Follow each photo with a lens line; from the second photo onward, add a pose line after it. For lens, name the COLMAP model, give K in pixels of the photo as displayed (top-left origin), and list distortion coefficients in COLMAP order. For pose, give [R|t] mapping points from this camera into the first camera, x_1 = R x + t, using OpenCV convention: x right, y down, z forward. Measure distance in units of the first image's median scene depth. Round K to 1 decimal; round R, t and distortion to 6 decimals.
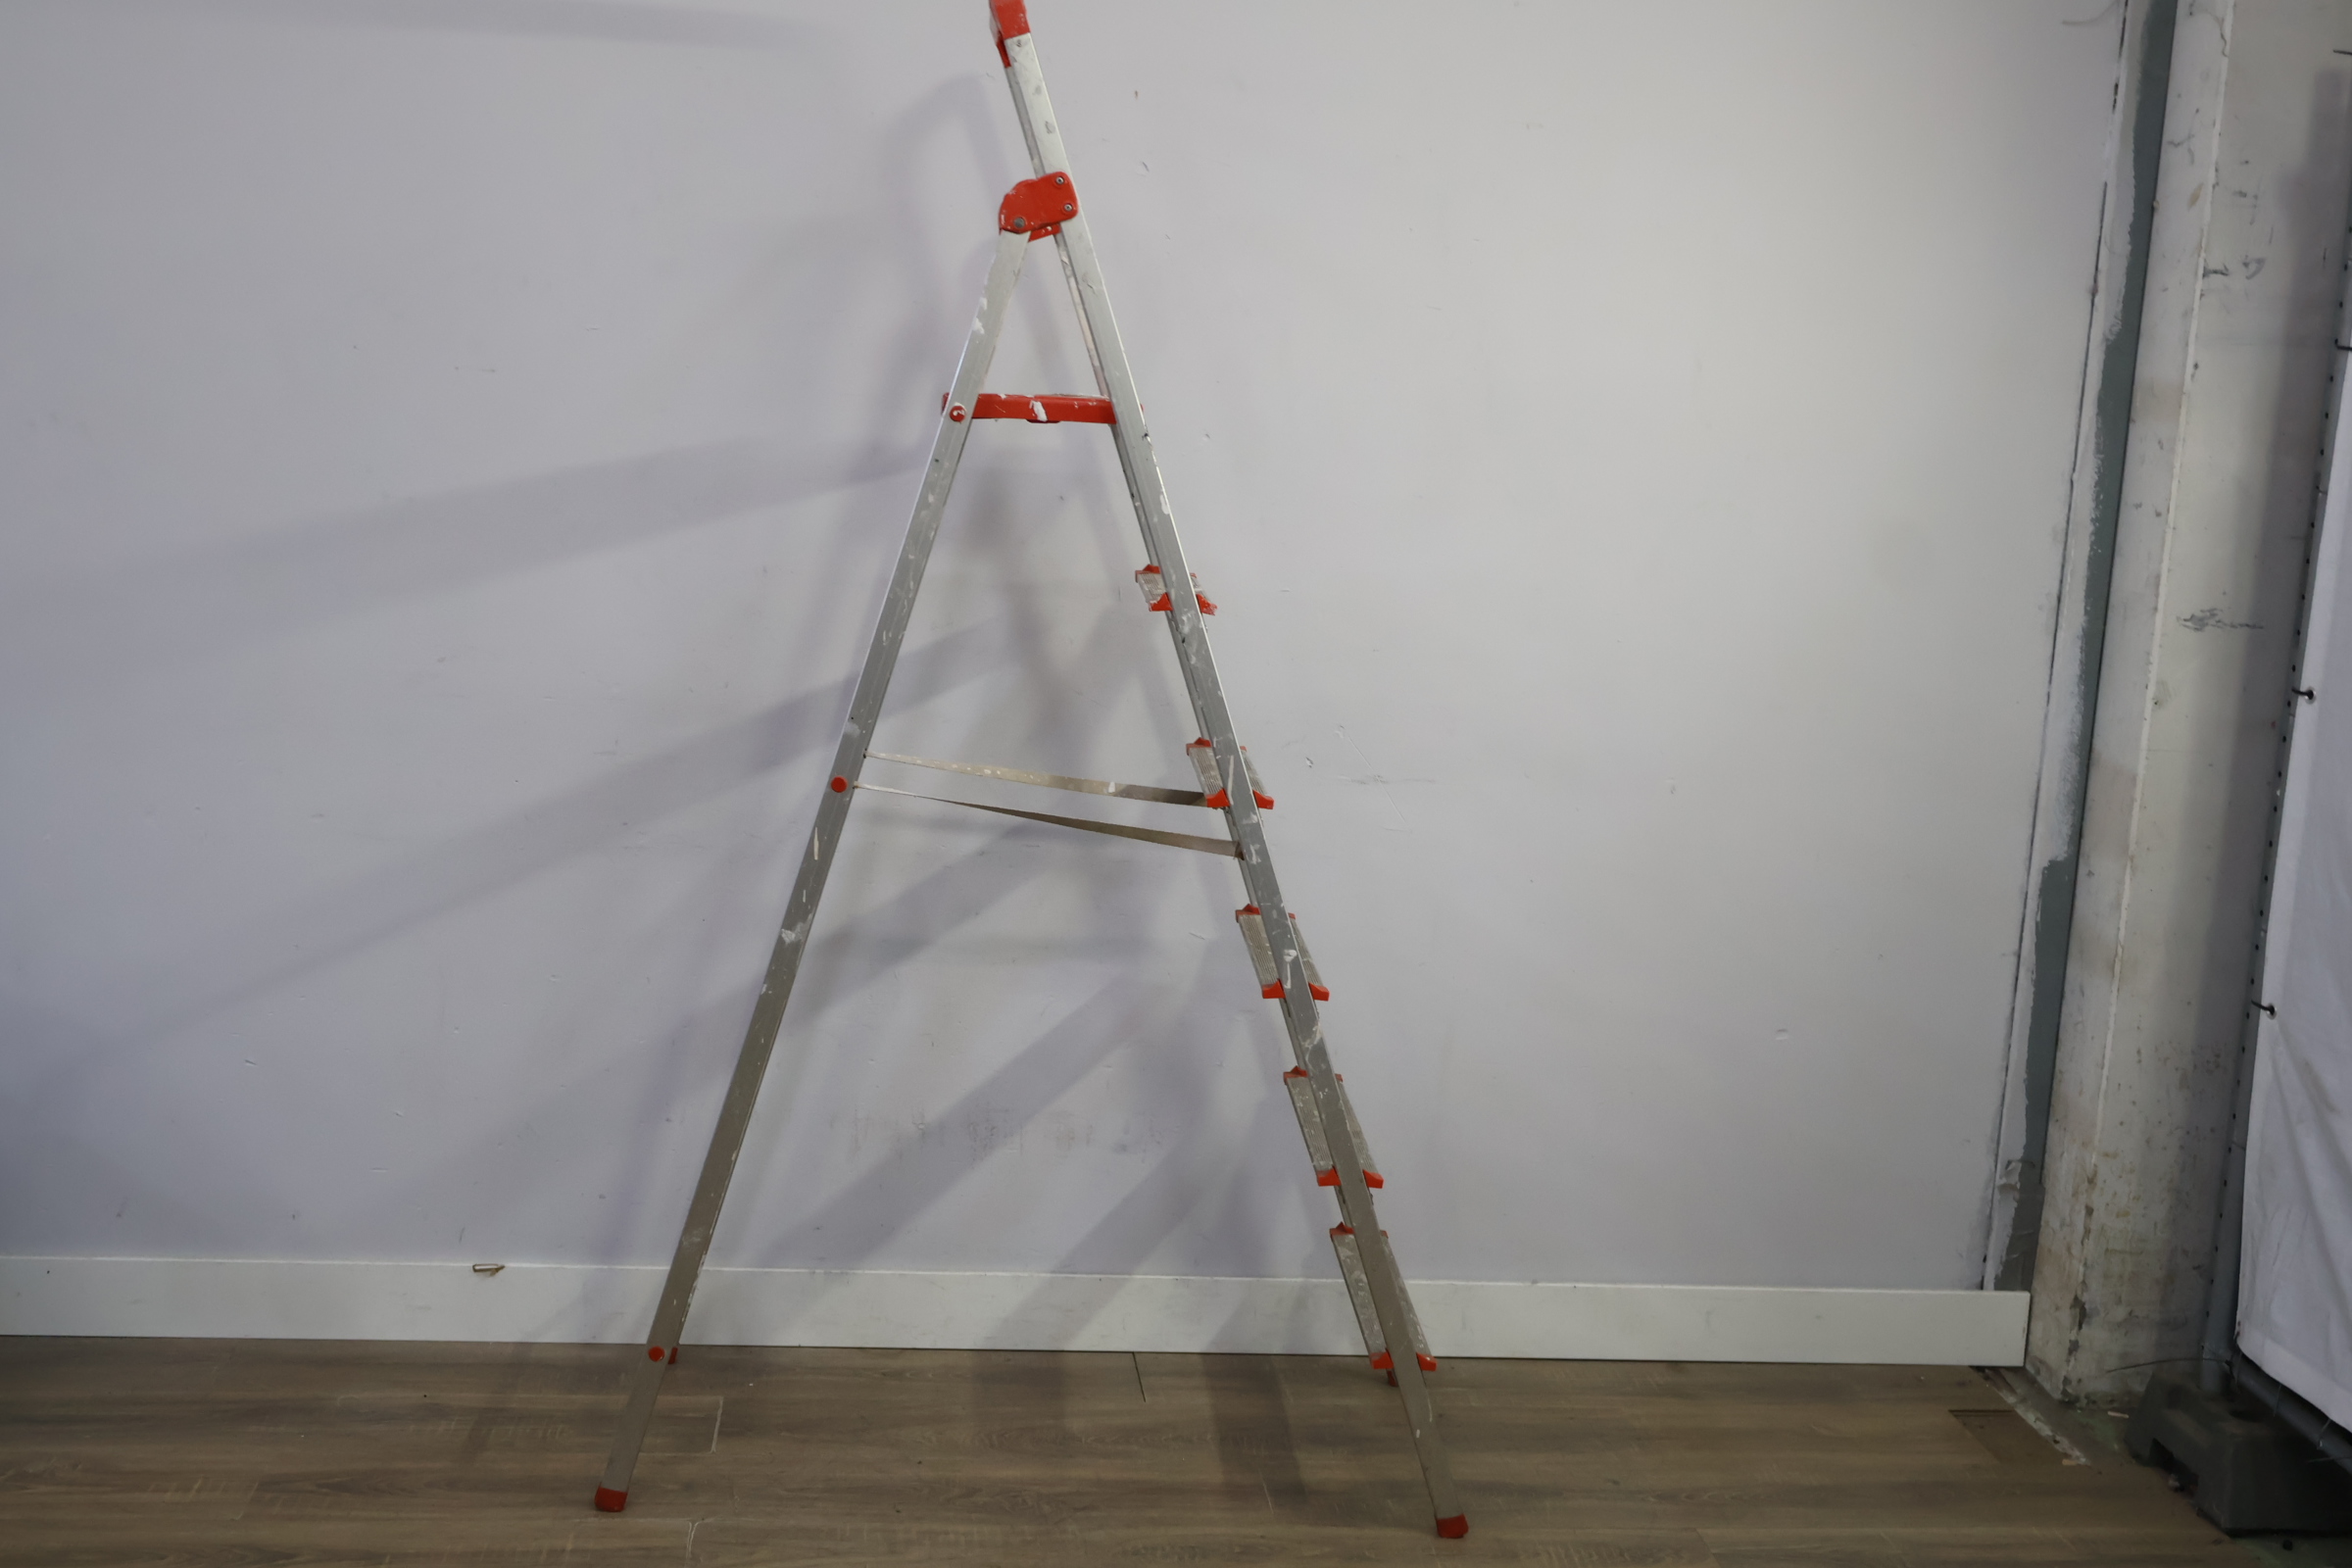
lens RADIAL K [[2675.9, 0, 1169.6], [0, 2675.9, 783.2], [0, 0, 1]] dist [0.006434, 0.000000]
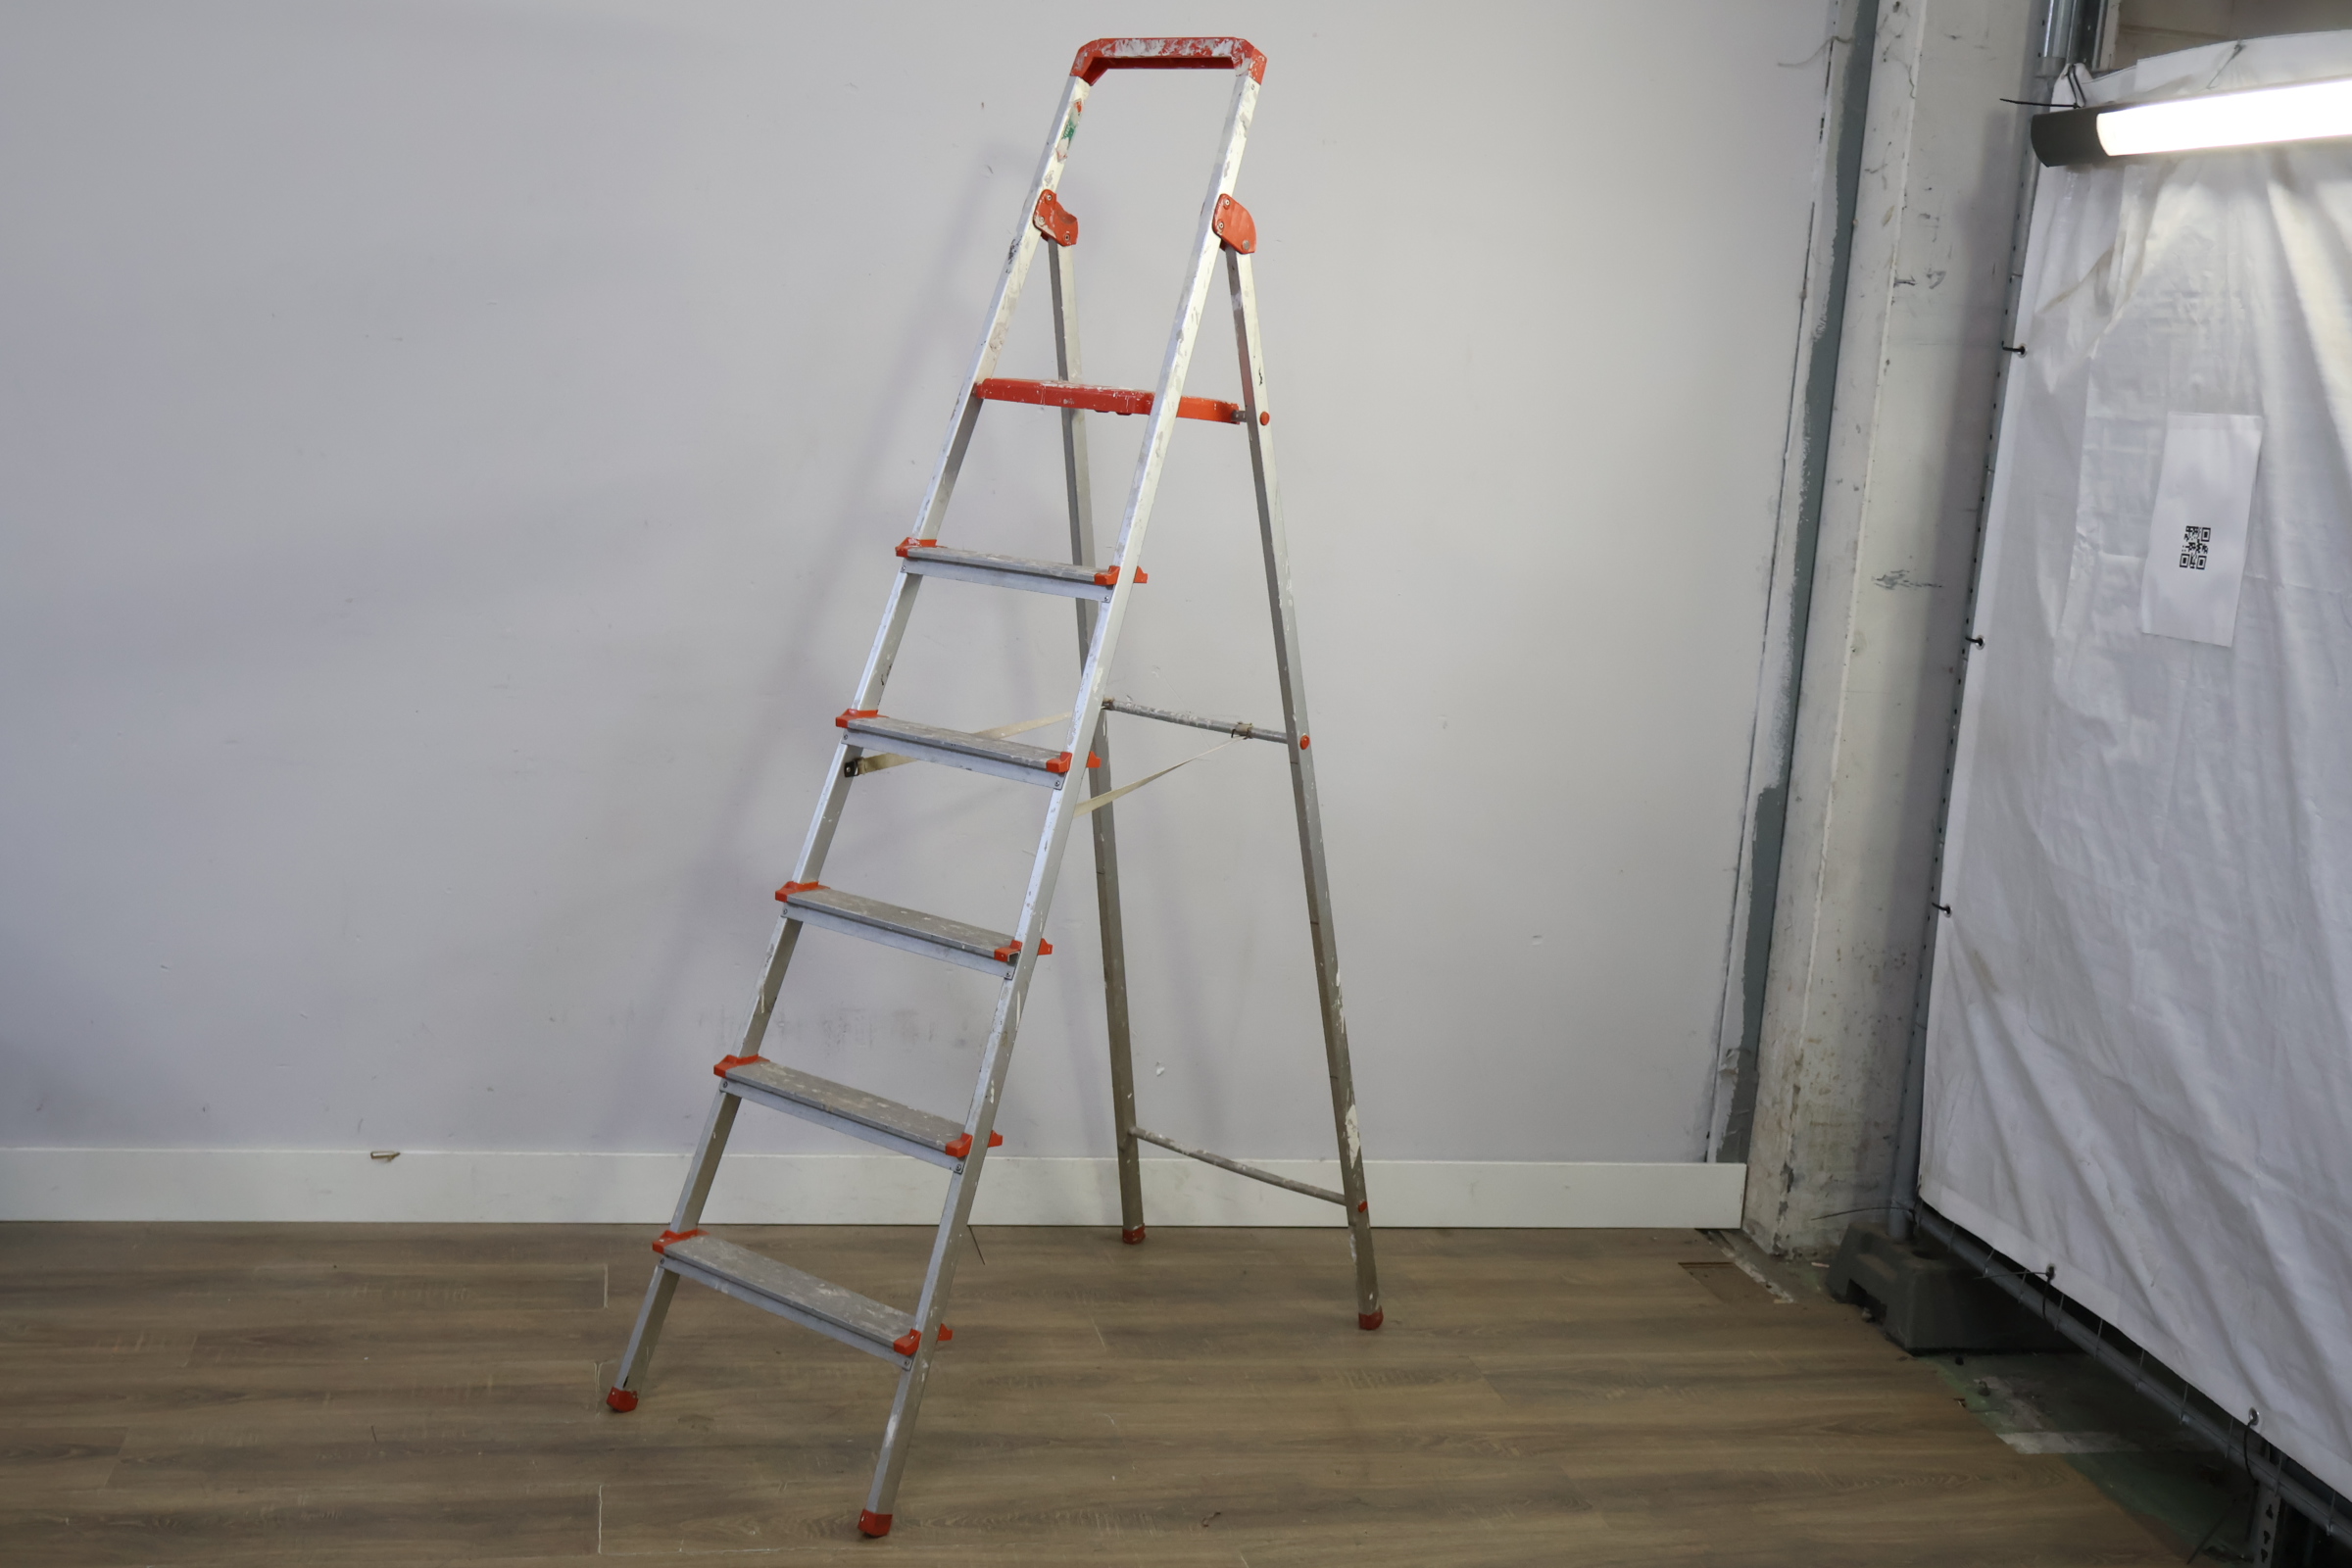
lens RADIAL K [[2675.9, 0, 1172.8], [0, 2675.9, 773.0], [0, 0, 1]] dist [0.006434, 0.000000]
pose [[0.994583, 0.001586, 0.103931, -0.047778], [-0.002000, 0.999990, 0.003887, 0.019412], [-0.103924, -0.004073, 0.994577, -0.128834]]
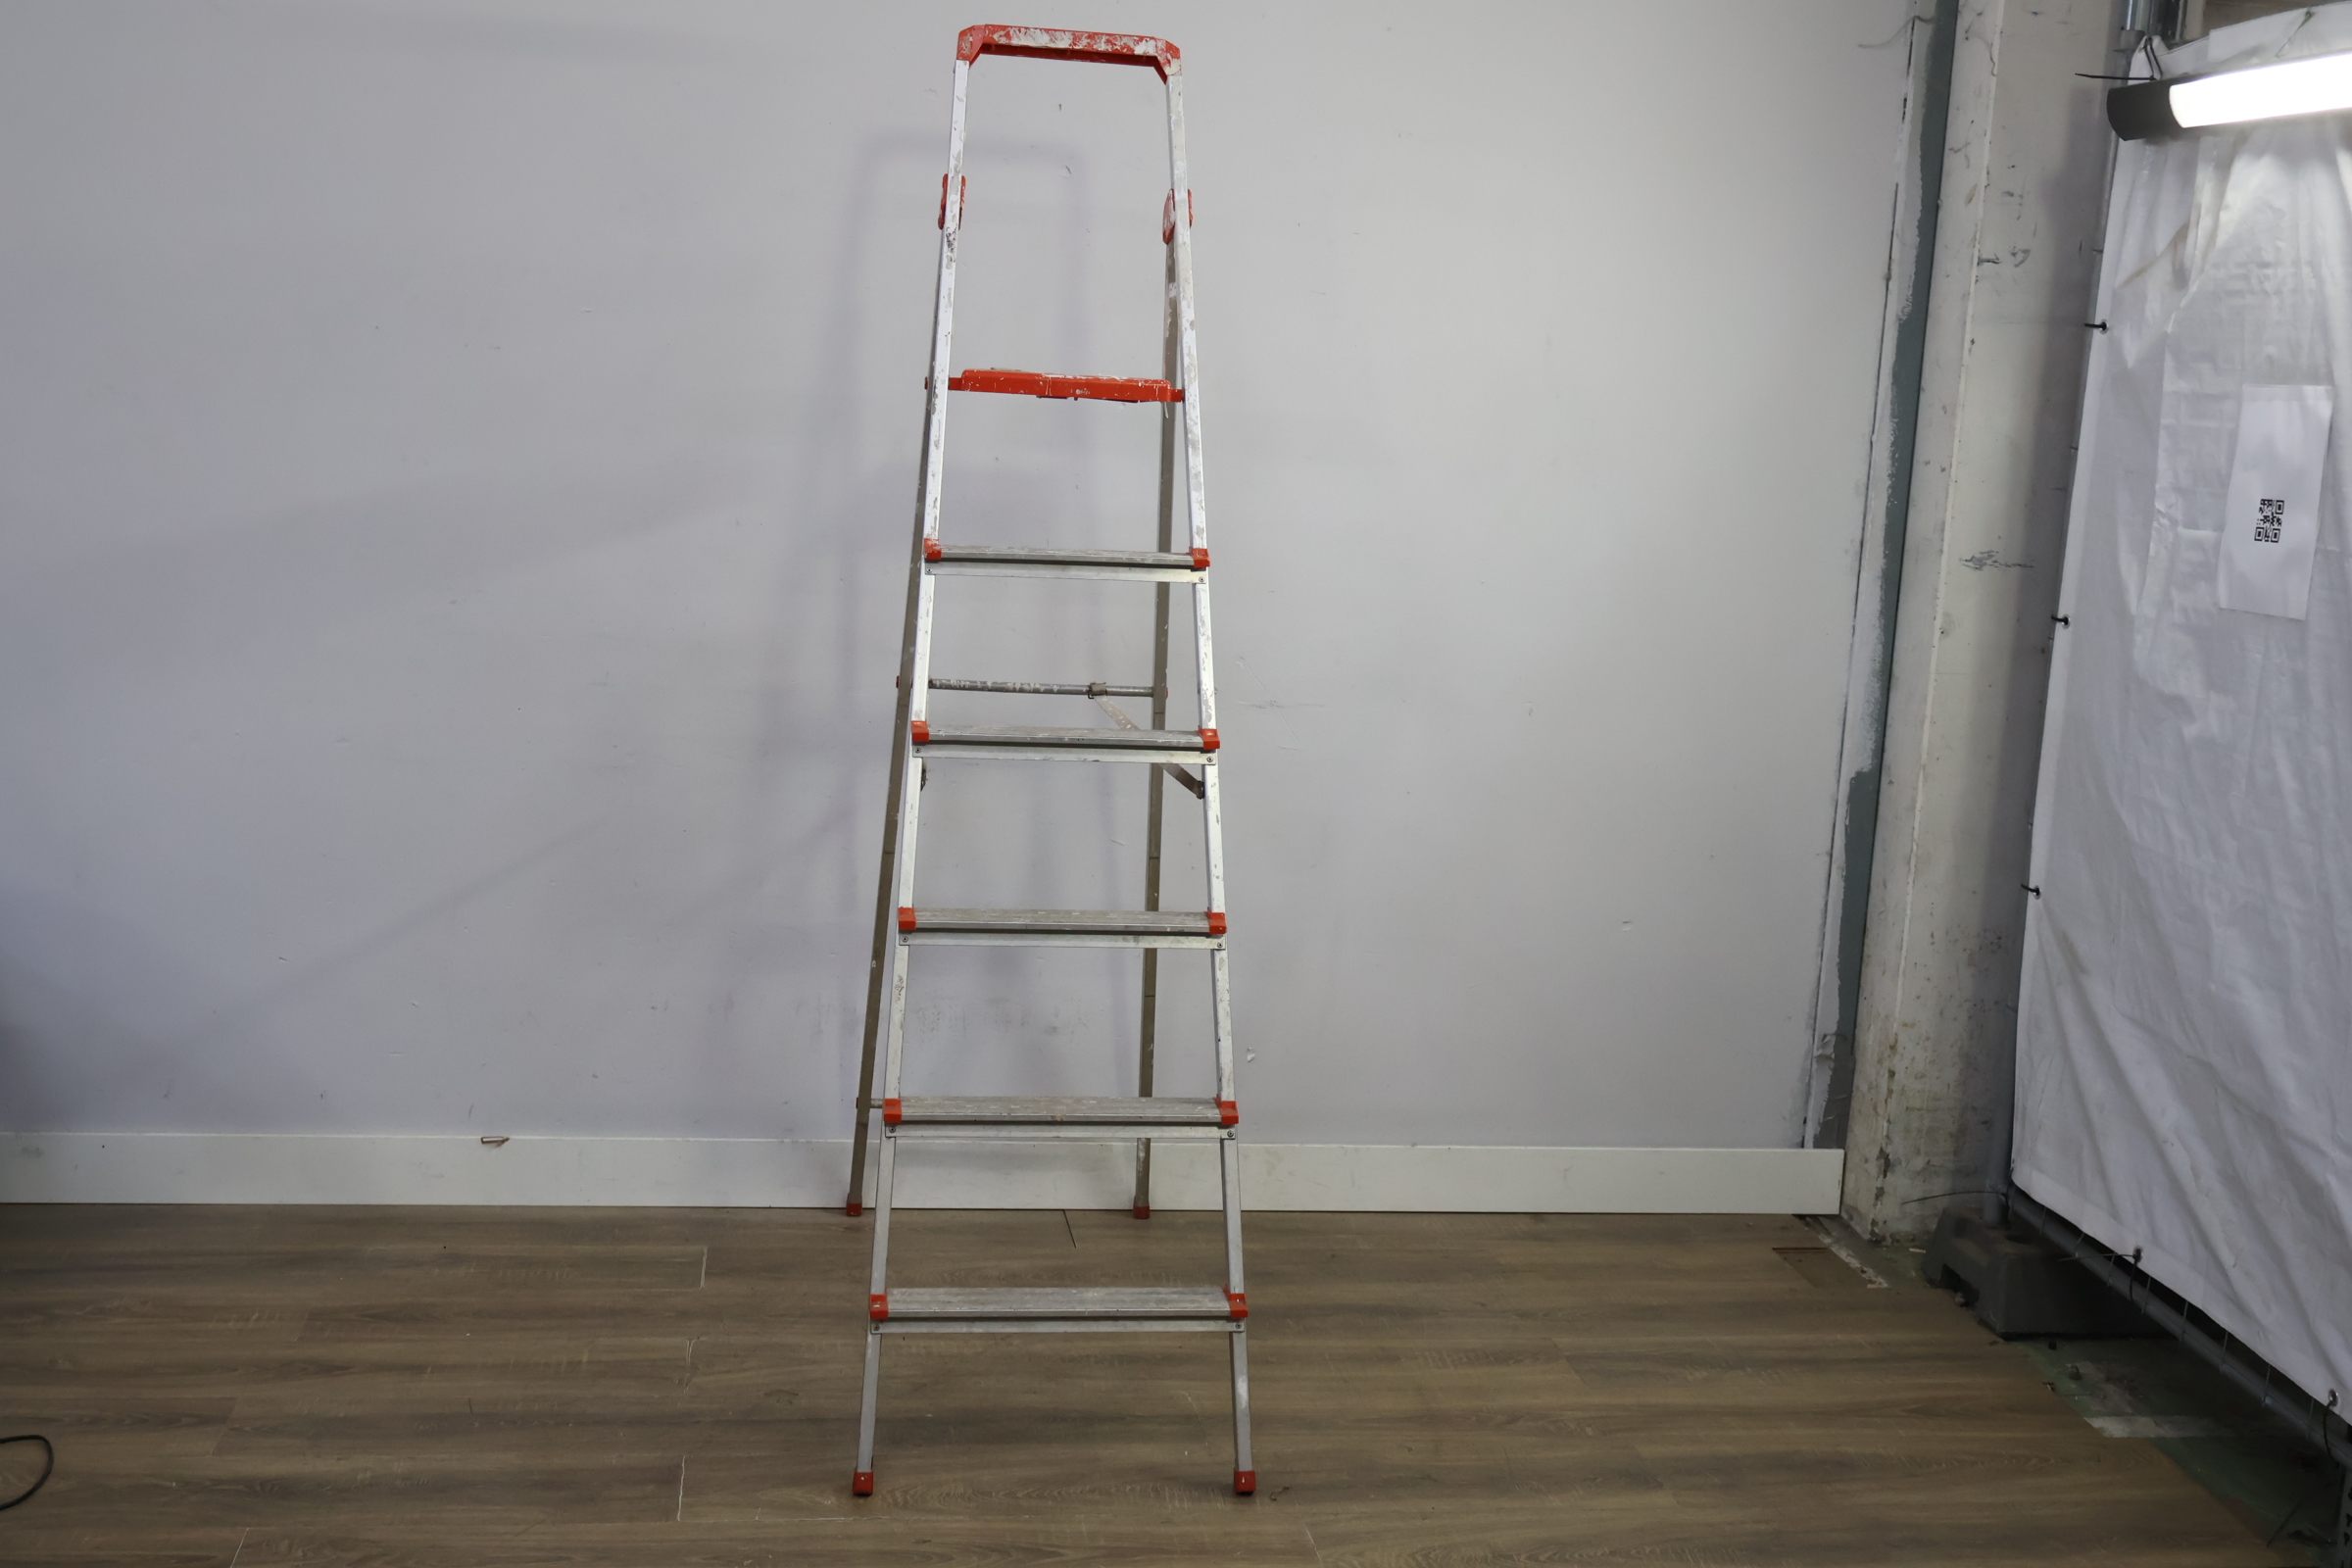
lens RADIAL K [[2675.9, 0, 1171.6], [0, 2675.9, 771.5], [0, 0, 1]] dist [0.006434, 0.000000]
pose [[0.999155, -0.007928, 0.040321, -0.012717], [0.007870, 0.999968, 0.001592, 0.025932], [-0.040333, -0.001273, 0.999185, -0.145716]]
